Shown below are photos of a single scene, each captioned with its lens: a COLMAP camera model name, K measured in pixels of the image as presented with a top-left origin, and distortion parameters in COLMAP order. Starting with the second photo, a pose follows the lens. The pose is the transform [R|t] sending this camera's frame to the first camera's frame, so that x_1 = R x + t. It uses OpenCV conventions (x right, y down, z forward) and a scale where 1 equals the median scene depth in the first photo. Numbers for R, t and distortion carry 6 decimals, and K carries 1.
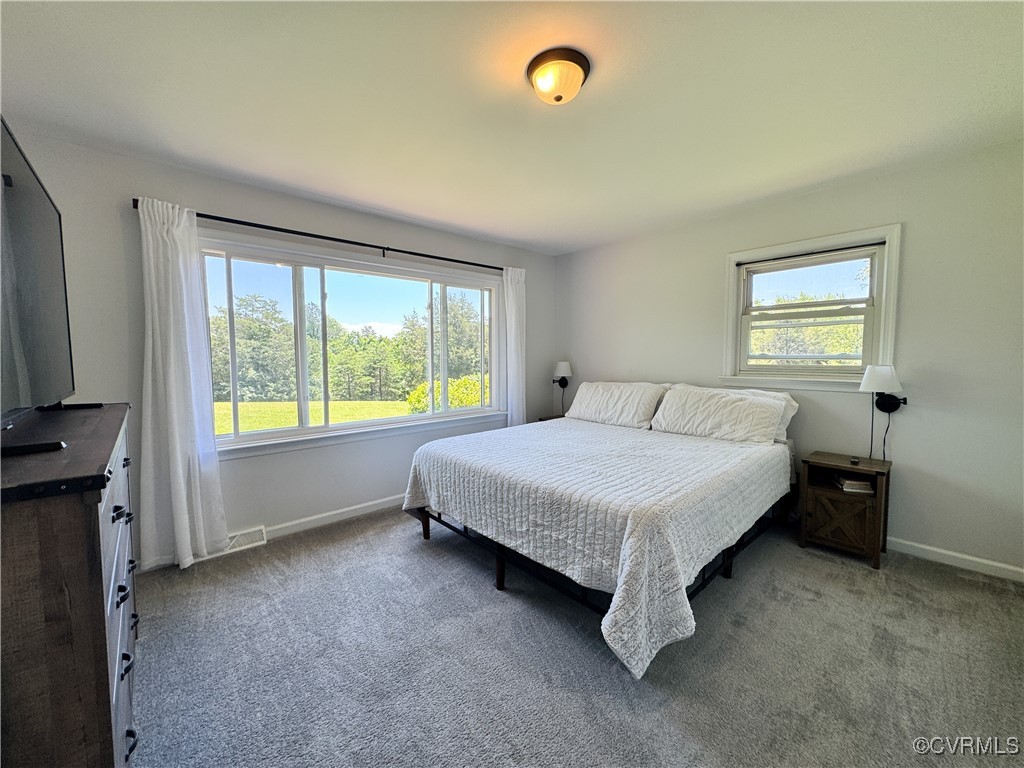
lens RADIAL K [[404.8, 0, 518.5], [0, 404.8, 383.1], [0, 0, 1]] dist [-0.004722, -0.000210]
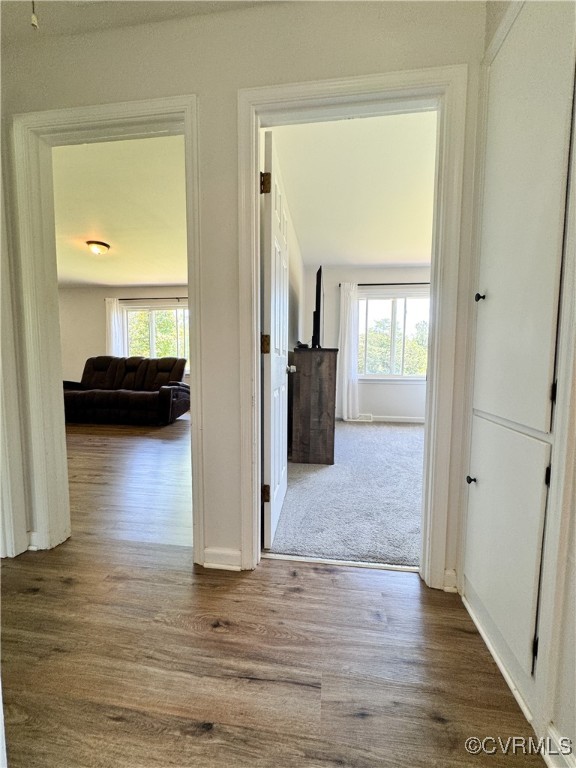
lens RADIAL K [[303.6, 0, 289.4], [0, 303.6, 382.8], [0, 0, 1]] dist [-0.004722, -0.000210]
pose [[0.638523, 0.075667, -0.765874, 0.418241], [-0.061401, 0.996991, 0.047310, 0.128922], [0.767149, 0.016817, 0.641248, -0.521467]]
